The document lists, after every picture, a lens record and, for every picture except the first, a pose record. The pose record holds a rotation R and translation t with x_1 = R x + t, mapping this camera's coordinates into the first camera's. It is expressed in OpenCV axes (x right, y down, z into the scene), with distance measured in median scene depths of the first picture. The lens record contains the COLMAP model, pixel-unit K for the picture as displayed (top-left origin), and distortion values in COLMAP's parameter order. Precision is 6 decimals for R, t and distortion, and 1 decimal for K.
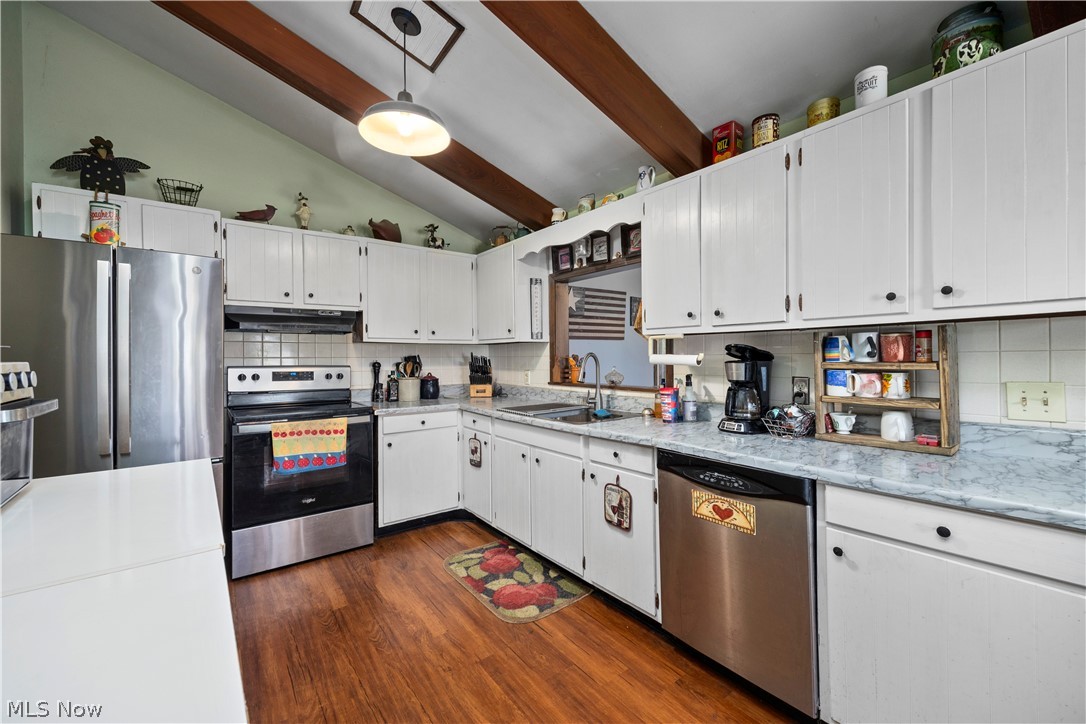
lens RADIAL K [[436.6, 0, 525.6], [0, 436.6, 358.4], [0, 0, 1]] dist [0.005699, -0.001029]
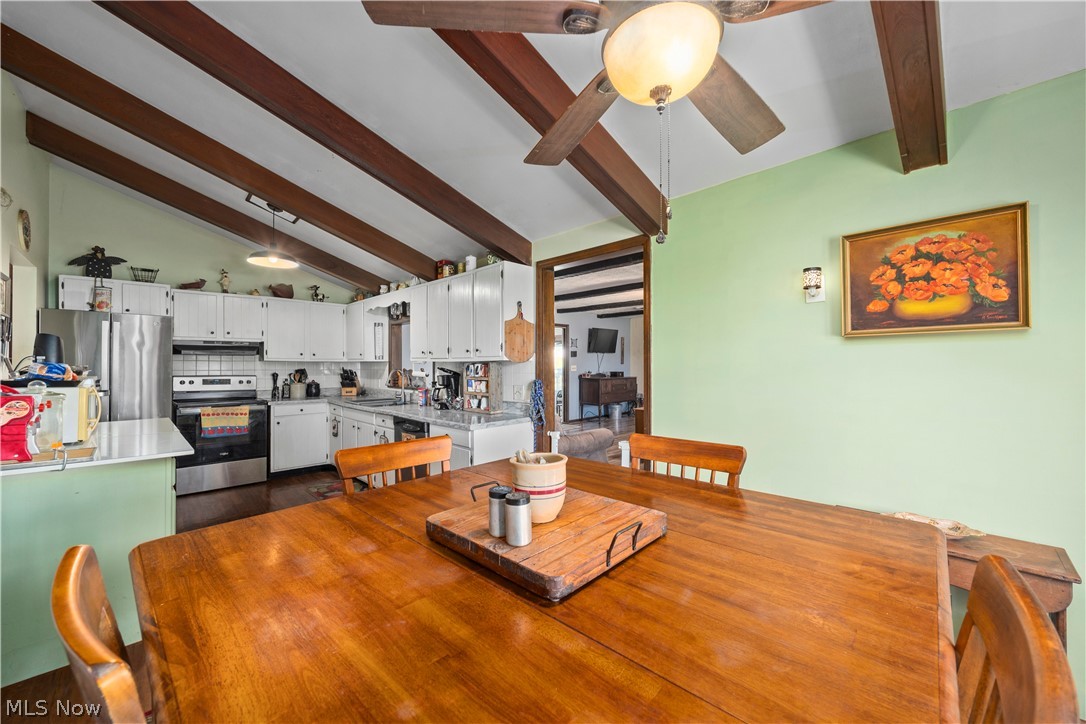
lens RADIAL K [[419.3, 0, 536.7], [0, 419.3, 364.4], [0, 0, 1]] dist [-0.007557, 0.000463]
pose [[0.990787, 0.008562, 0.135155, 0.469144], [-0.008075, 0.999959, -0.004149, -0.029523], [-0.135185, 0.003019, 0.990816, -0.750255]]
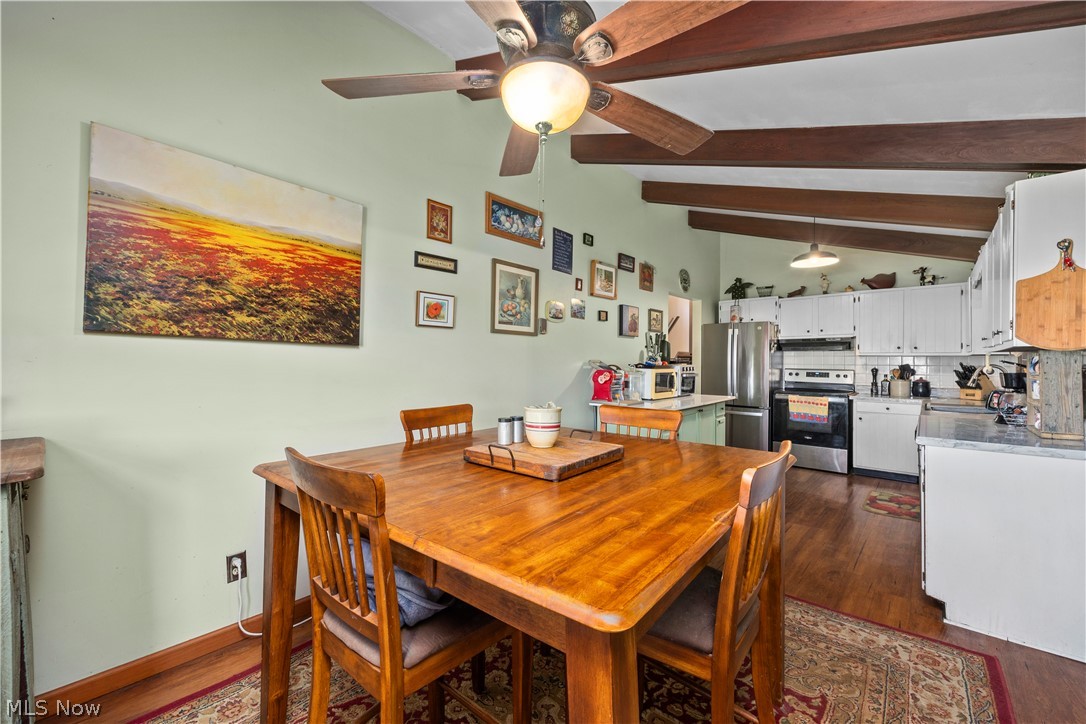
lens RADIAL K [[436.6, 0, 551.8], [0, 436.6, 361.0], [0, 0, 1]] dist [0.005699, -0.001029]
pose [[0.213705, 0.008529, -0.976861, 1.084037], [-0.011763, 0.999912, 0.006157, -0.015508], [0.976827, 0.010175, 0.213787, -0.503998]]
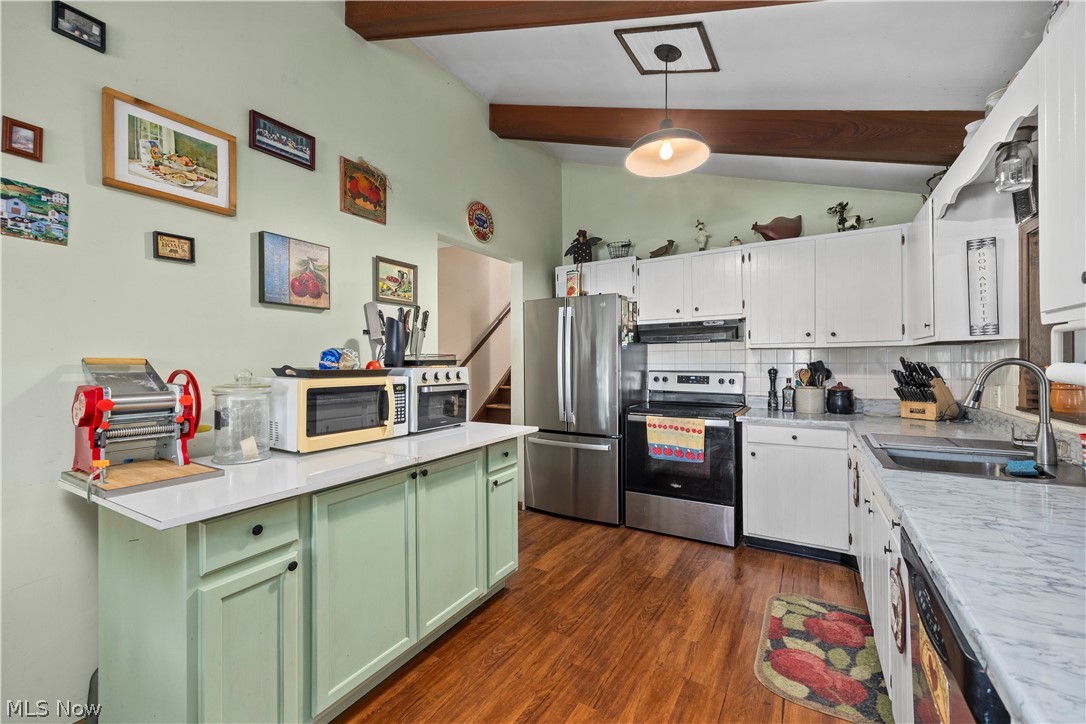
lens RADIAL K [[436.6, 0, 558.7], [0, 436.6, 365.7], [0, 0, 1]] dist [0.005699, -0.001029]
pose [[0.395970, 0.008333, -0.918226, 0.423380], [-0.000501, 0.999961, 0.008858, -0.007182], [0.918263, -0.003047, 0.395959, 0.226575]]
